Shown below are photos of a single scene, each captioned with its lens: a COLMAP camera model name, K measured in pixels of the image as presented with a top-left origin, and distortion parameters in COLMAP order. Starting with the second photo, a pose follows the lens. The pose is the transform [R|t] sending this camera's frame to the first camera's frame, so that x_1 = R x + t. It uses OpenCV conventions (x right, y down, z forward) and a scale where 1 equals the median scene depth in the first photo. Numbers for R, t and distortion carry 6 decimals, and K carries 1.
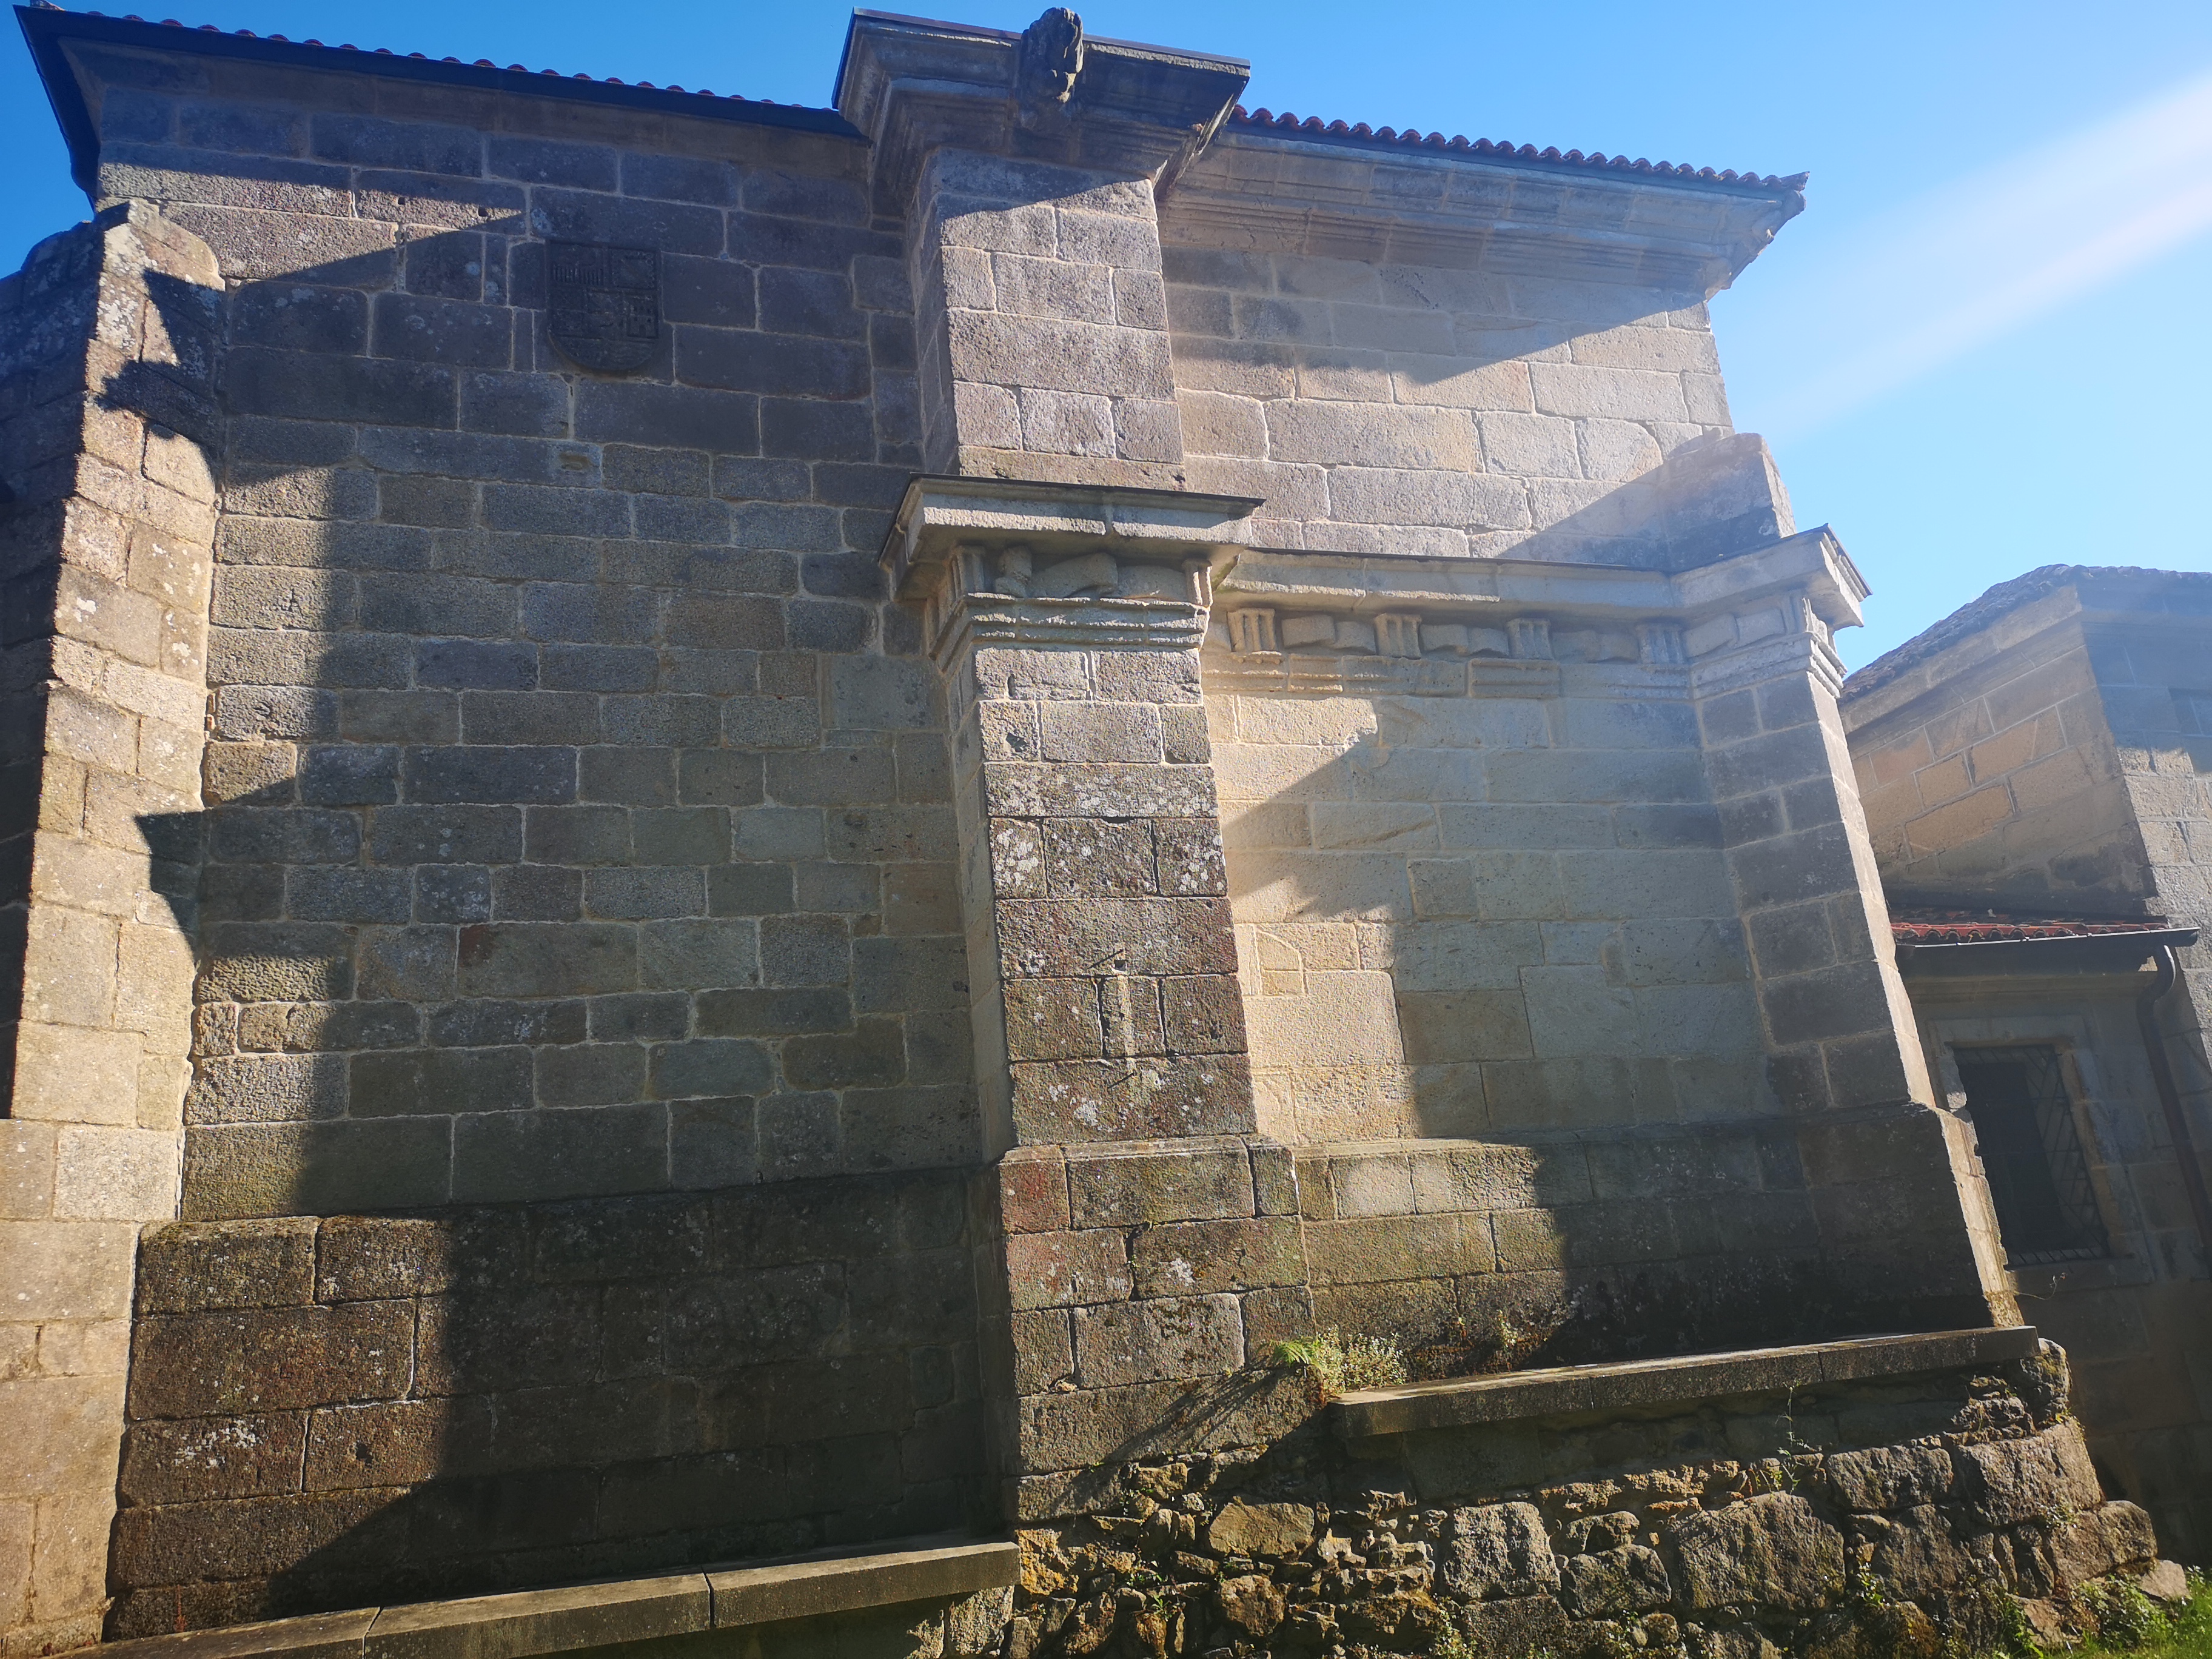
lens RADIAL K [[1681.5, 0, 1097.3], [0, 1681.5, 830.3], [0, 0, 1]] dist [0.065160, -0.058775]
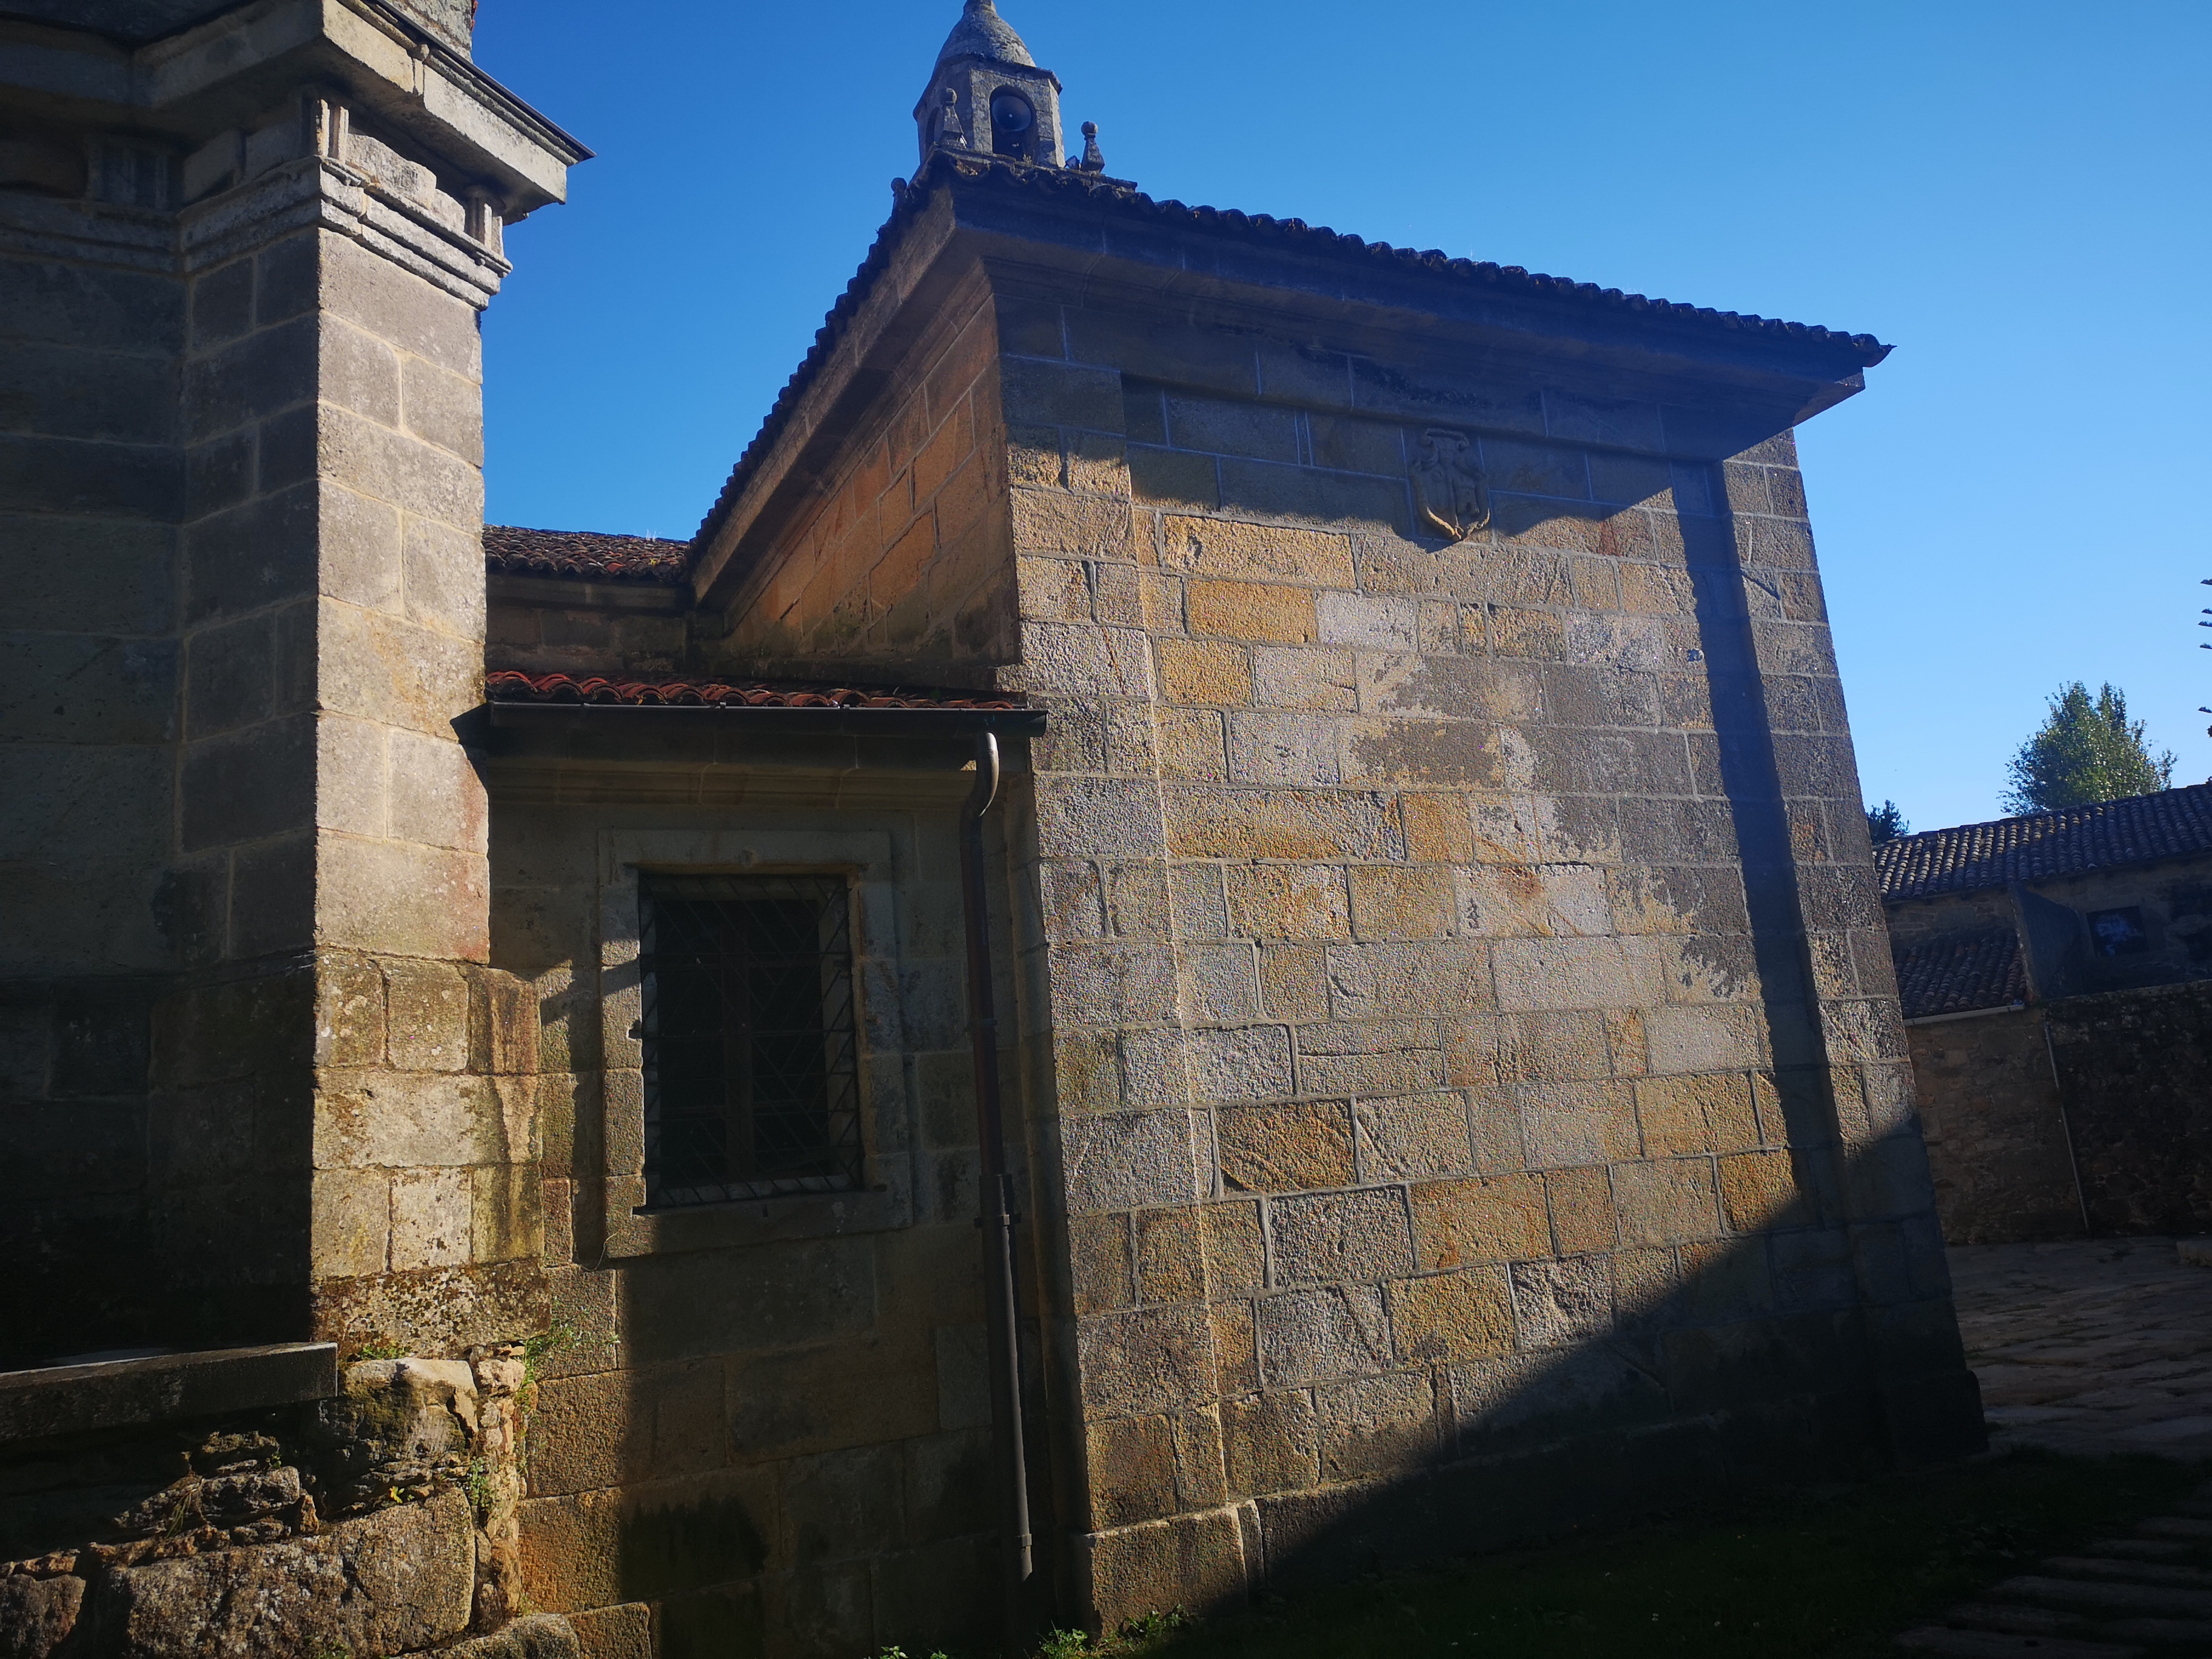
lens RADIAL K [[1681.5, 0, 1105.1], [0, 1681.5, 826.8], [0, 0, 1]] dist [0.065160, -0.058775]
pose [[0.988091, 0.039697, 0.148661, 0.649062], [-0.052336, 0.995249, 0.082100, 0.054091], [-0.144696, -0.088902, 0.985474, 0.384254]]
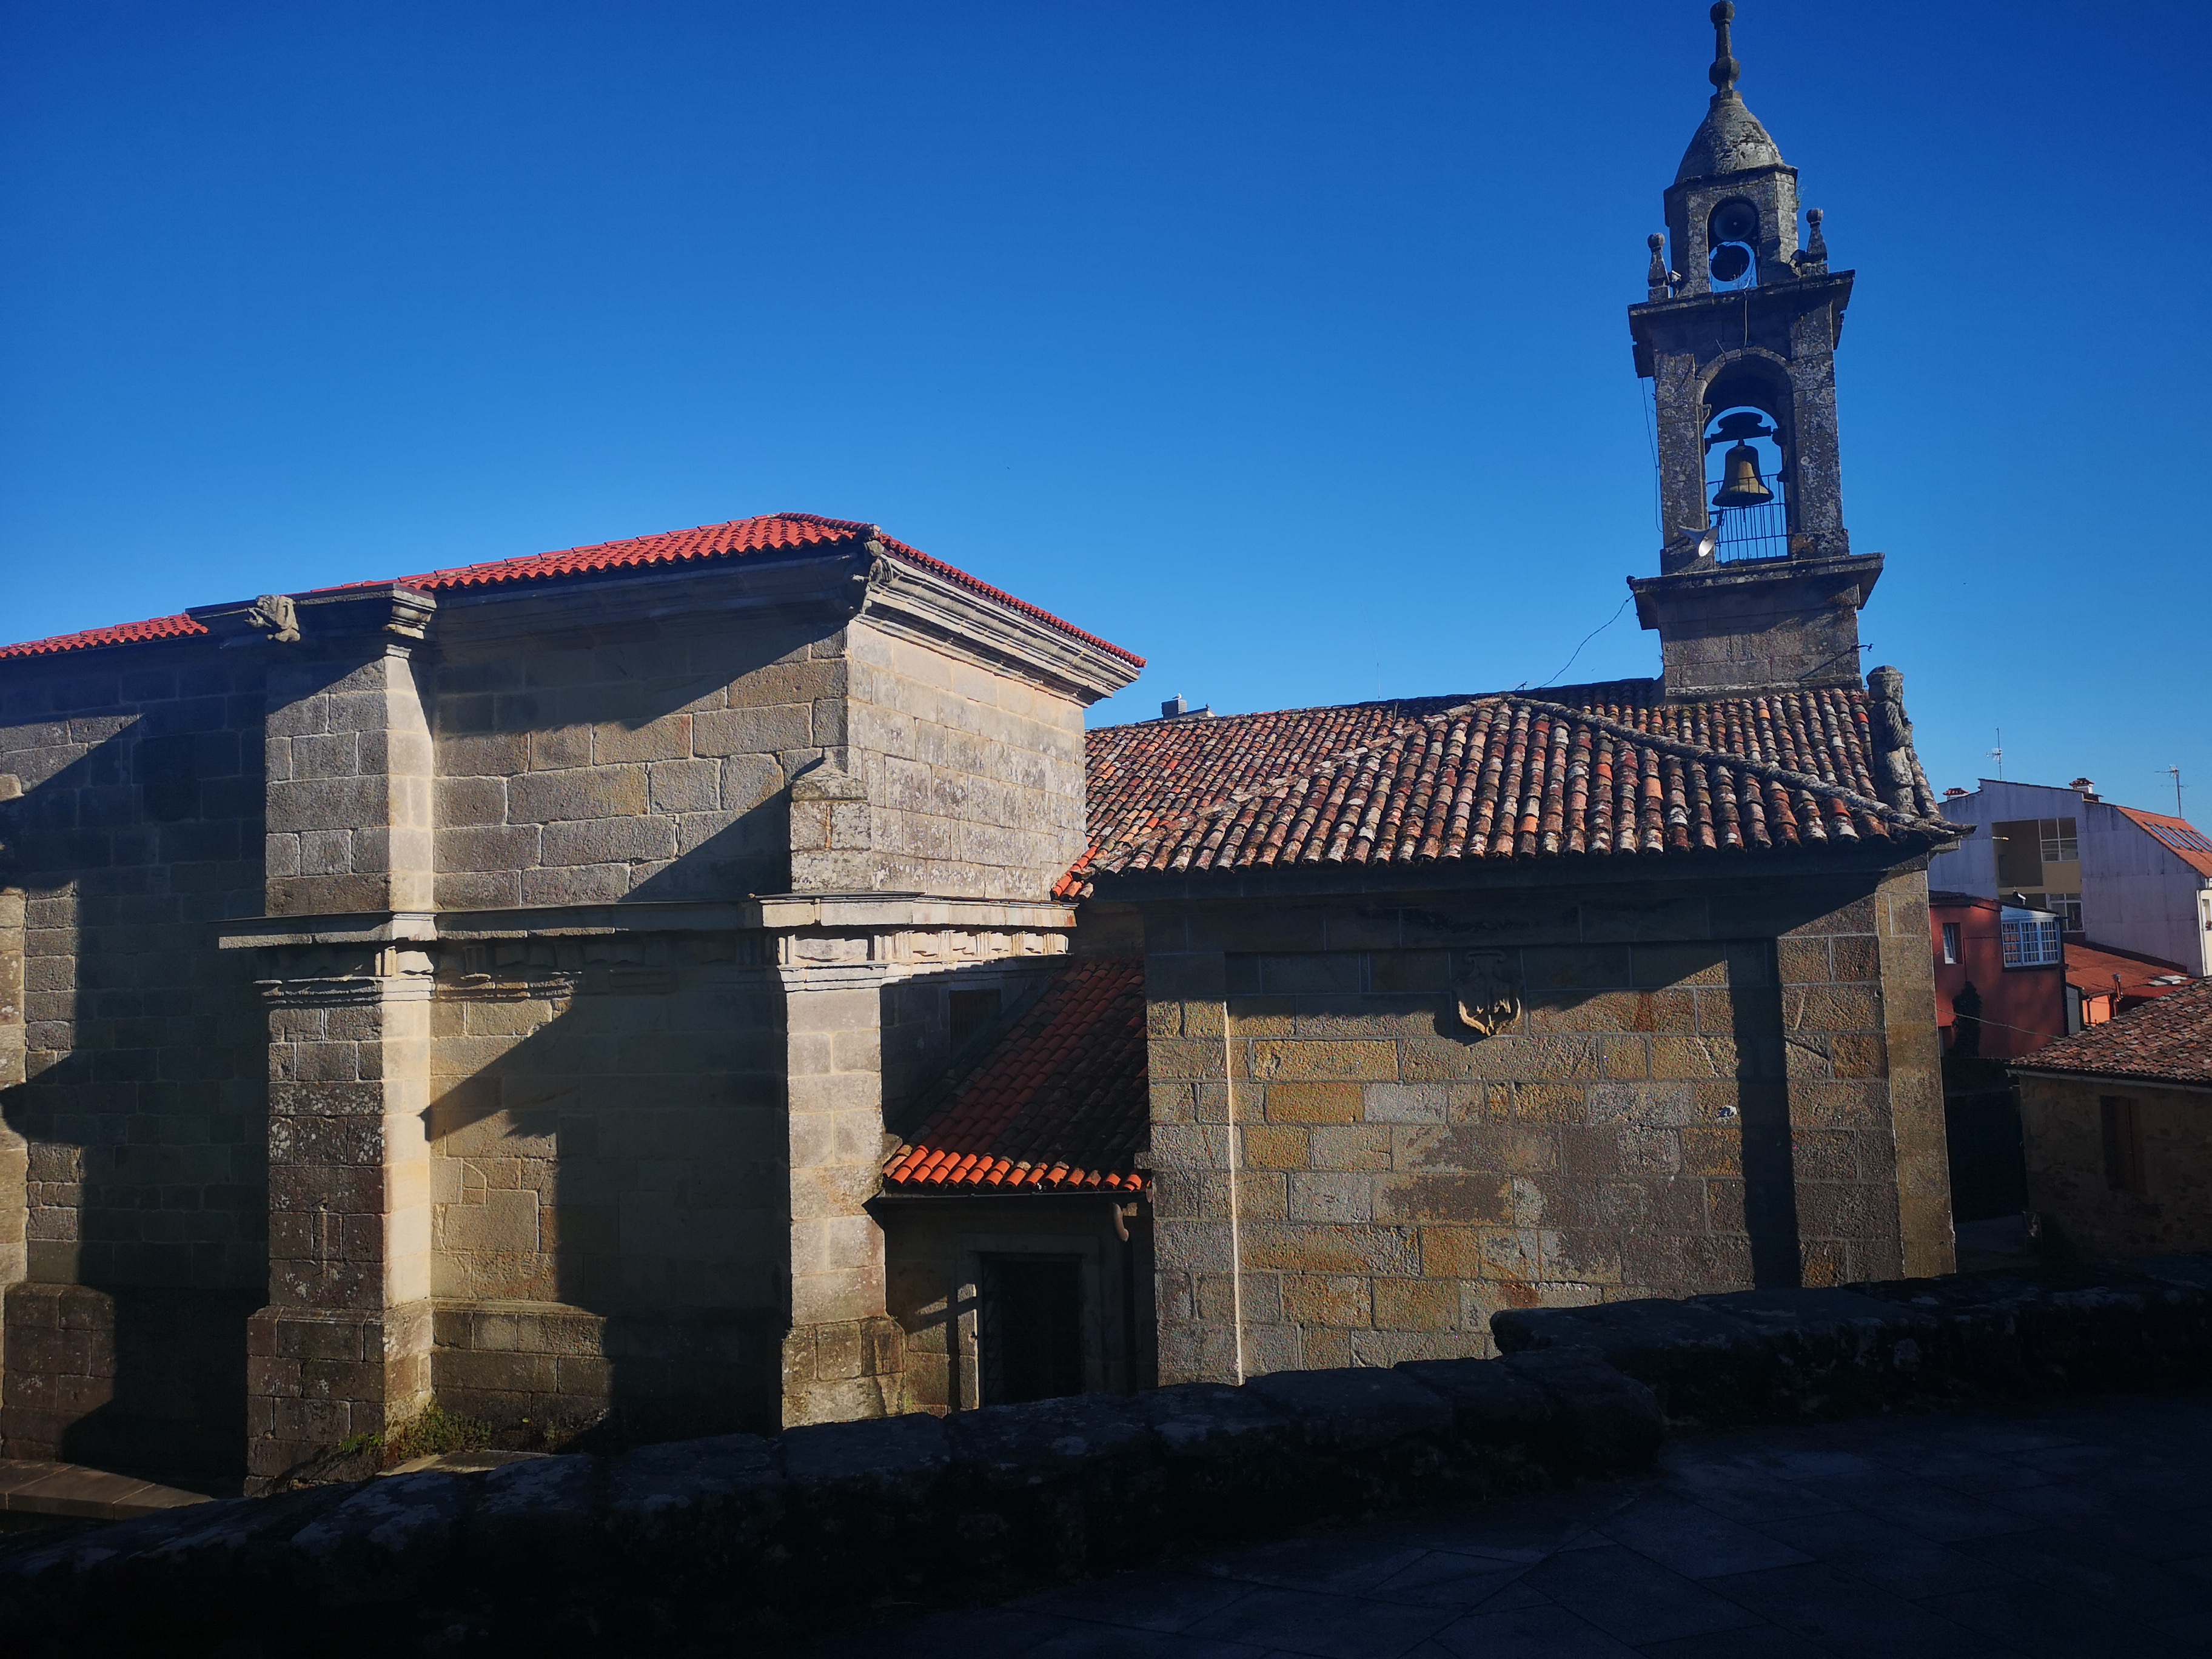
lens RADIAL K [[1681.5, 0, 1114.9], [0, 1681.5, 829.0], [0, 0, 1]] dist [0.065160, -0.058775]
pose [[0.810546, 0.027411, -0.585033, 1.479657], [0.135735, 0.962915, 0.233174, -0.519253], [0.569729, -0.268408, 0.776766, 0.175756]]
